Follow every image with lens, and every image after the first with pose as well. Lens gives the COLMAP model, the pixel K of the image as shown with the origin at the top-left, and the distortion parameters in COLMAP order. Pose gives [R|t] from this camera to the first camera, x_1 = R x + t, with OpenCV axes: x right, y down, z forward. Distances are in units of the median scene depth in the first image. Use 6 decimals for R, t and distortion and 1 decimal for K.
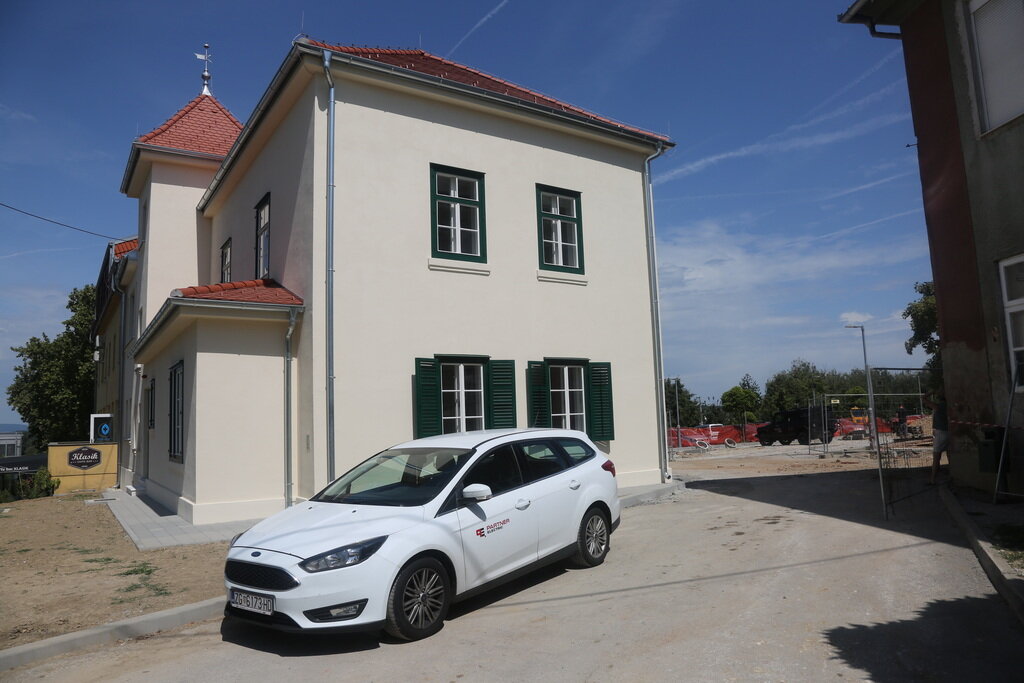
lens RADIAL K [[699.7, 0, 512.0], [0, 699.7, 341.5], [0, 0, 1]] dist [-0.114621, 0.058857]
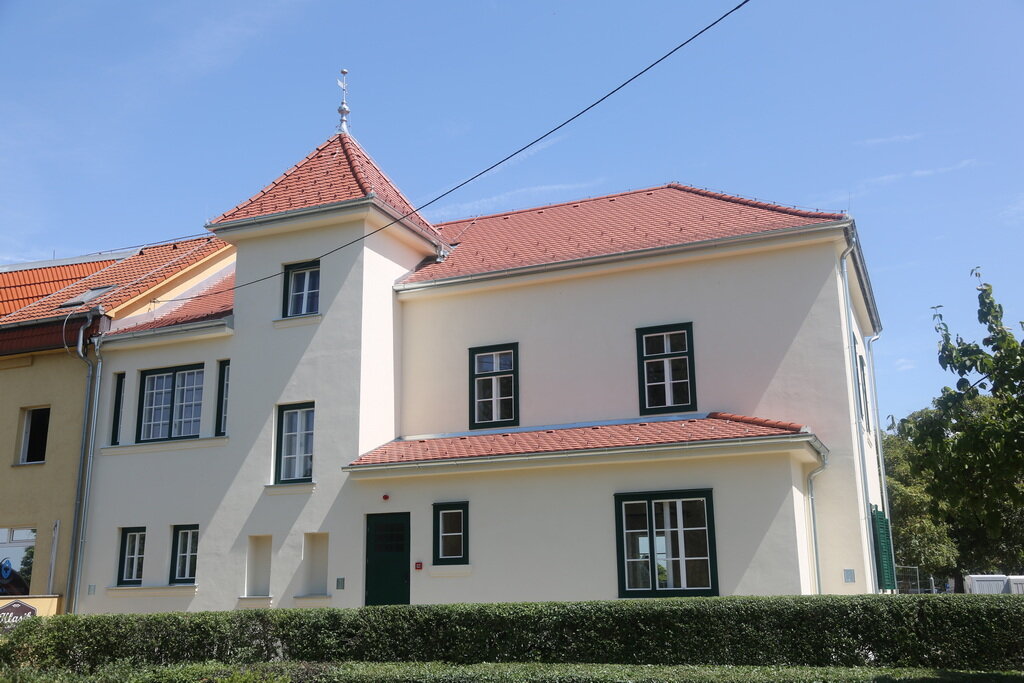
lens RADIAL K [[954.0, 0, 512.0], [0, 954.0, 341.5], [0, 0, 1]] dist [0.012405, 0.006112]
pose [[0.822509, 0.151629, 0.548167, -1.259445], [-0.074024, 0.984149, -0.161155, 0.049950], [-0.563914, 0.091974, 0.820696, 0.012330]]
